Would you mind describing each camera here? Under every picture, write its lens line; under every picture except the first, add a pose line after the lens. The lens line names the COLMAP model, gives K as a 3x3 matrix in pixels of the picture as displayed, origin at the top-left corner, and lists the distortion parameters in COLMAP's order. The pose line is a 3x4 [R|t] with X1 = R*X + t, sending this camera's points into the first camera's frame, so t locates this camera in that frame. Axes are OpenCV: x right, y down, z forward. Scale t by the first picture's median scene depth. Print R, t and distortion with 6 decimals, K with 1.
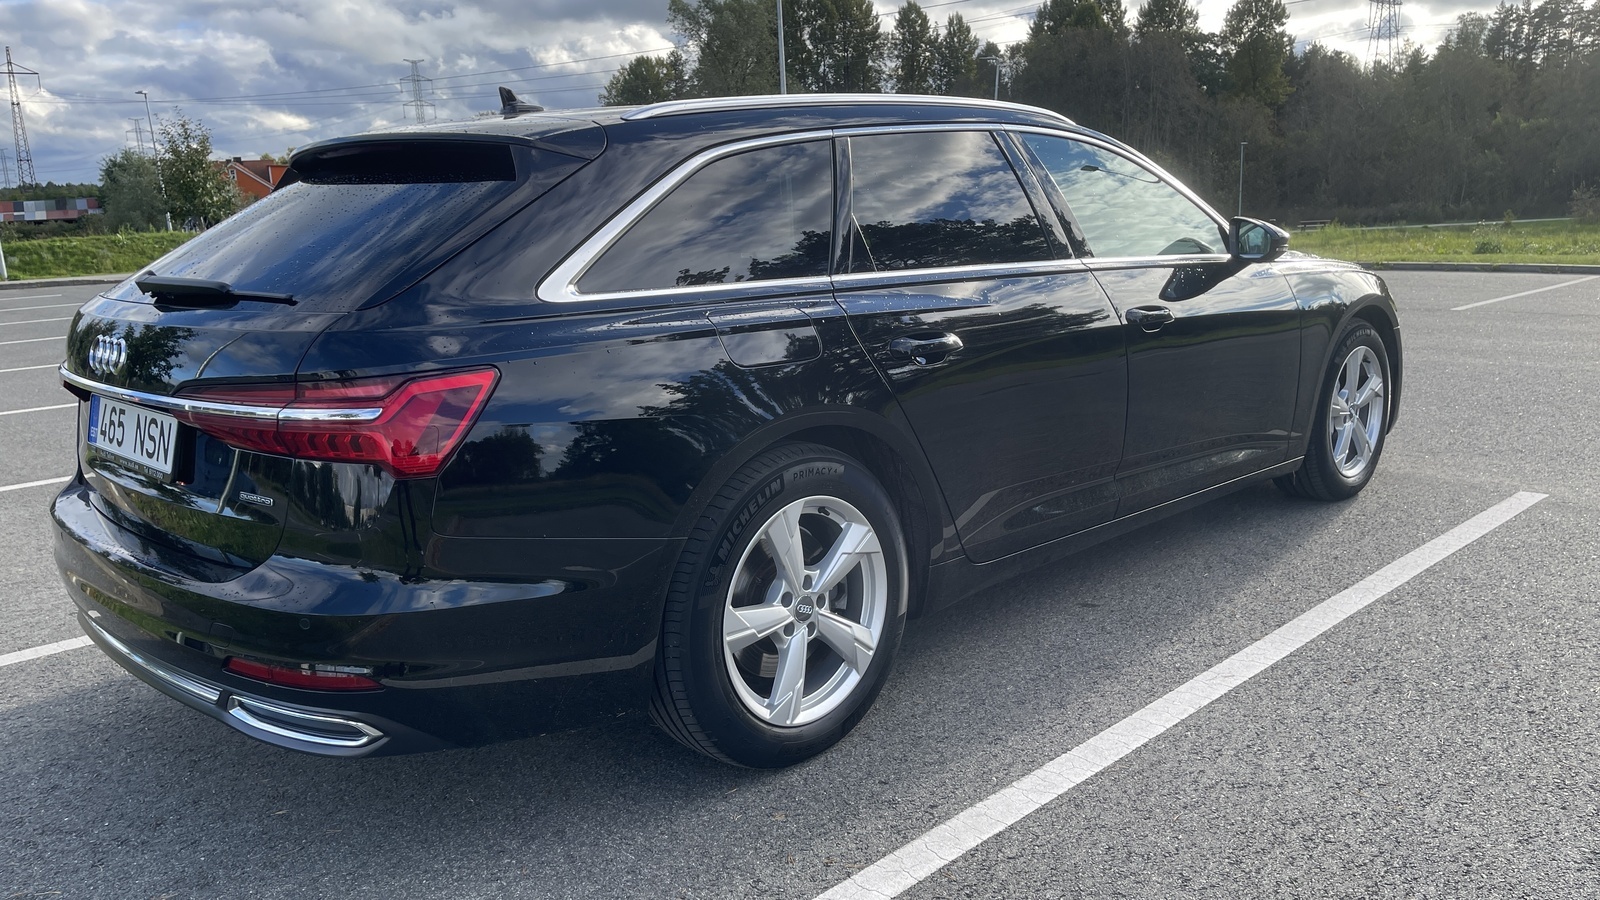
lens RADIAL K [[1217.5, 0, 799.5], [0, 1217.5, 454.6], [0, 0, 1]] dist [0.013388, 0.004058]
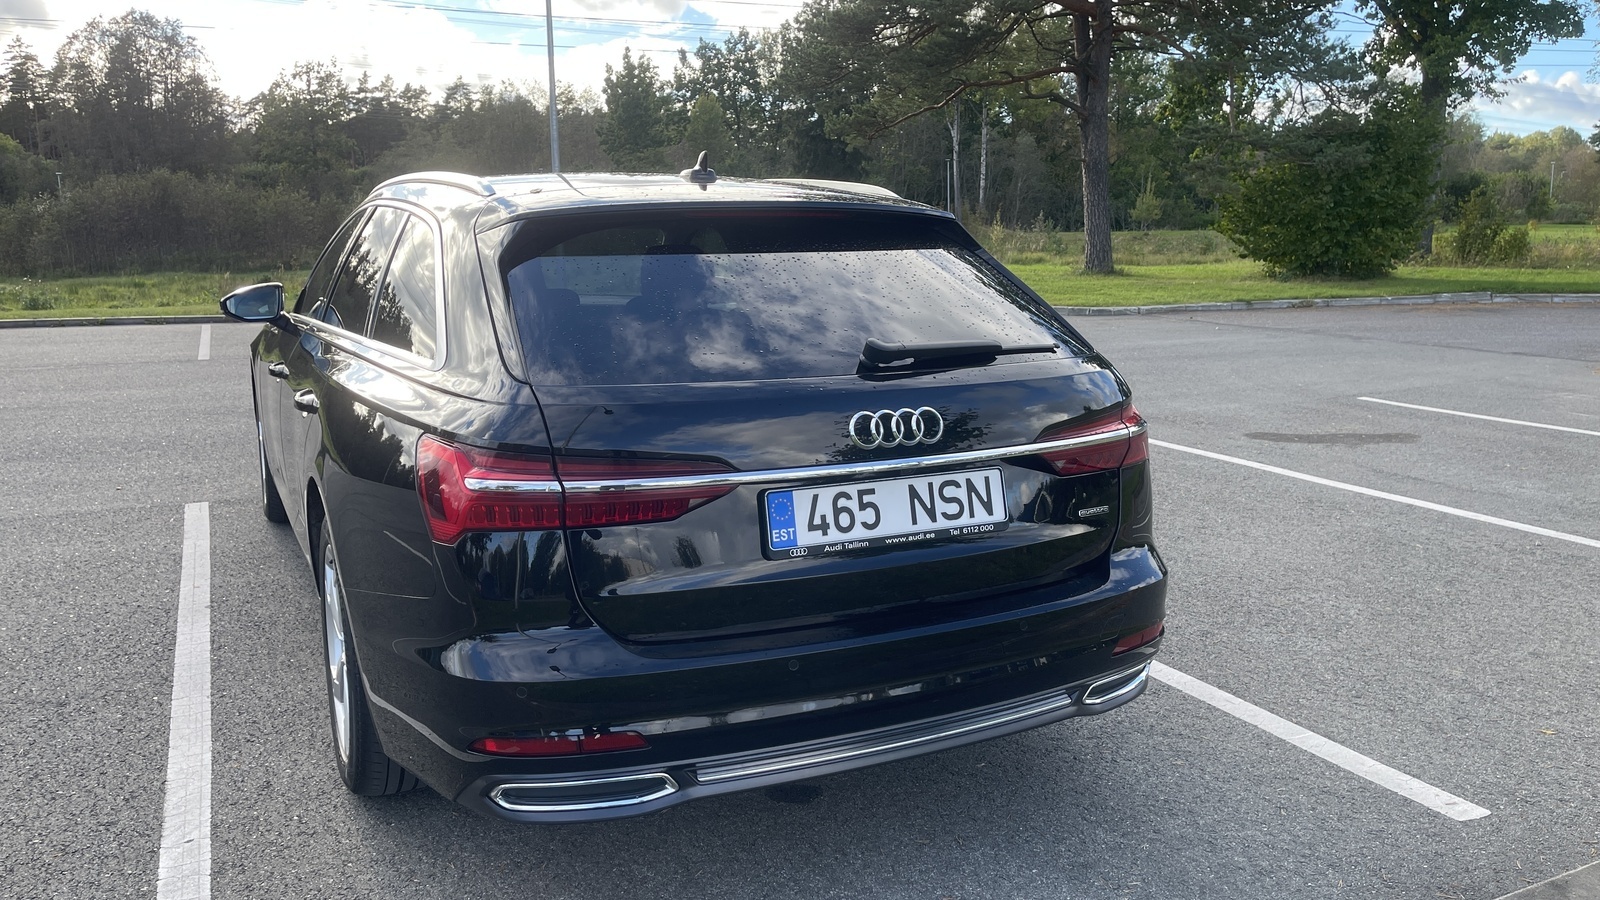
lens RADIAL K [[1217.5, 0, 800.0], [0, 1217.5, 447.4], [0, 0, 1]] dist [0.013388, 0.004058]
pose [[0.391948, -0.146409, 0.908263, -1.428971], [0.190111, 0.978836, 0.075745, -0.151141], [-0.900130, 0.142982, 0.411487, 0.640277]]
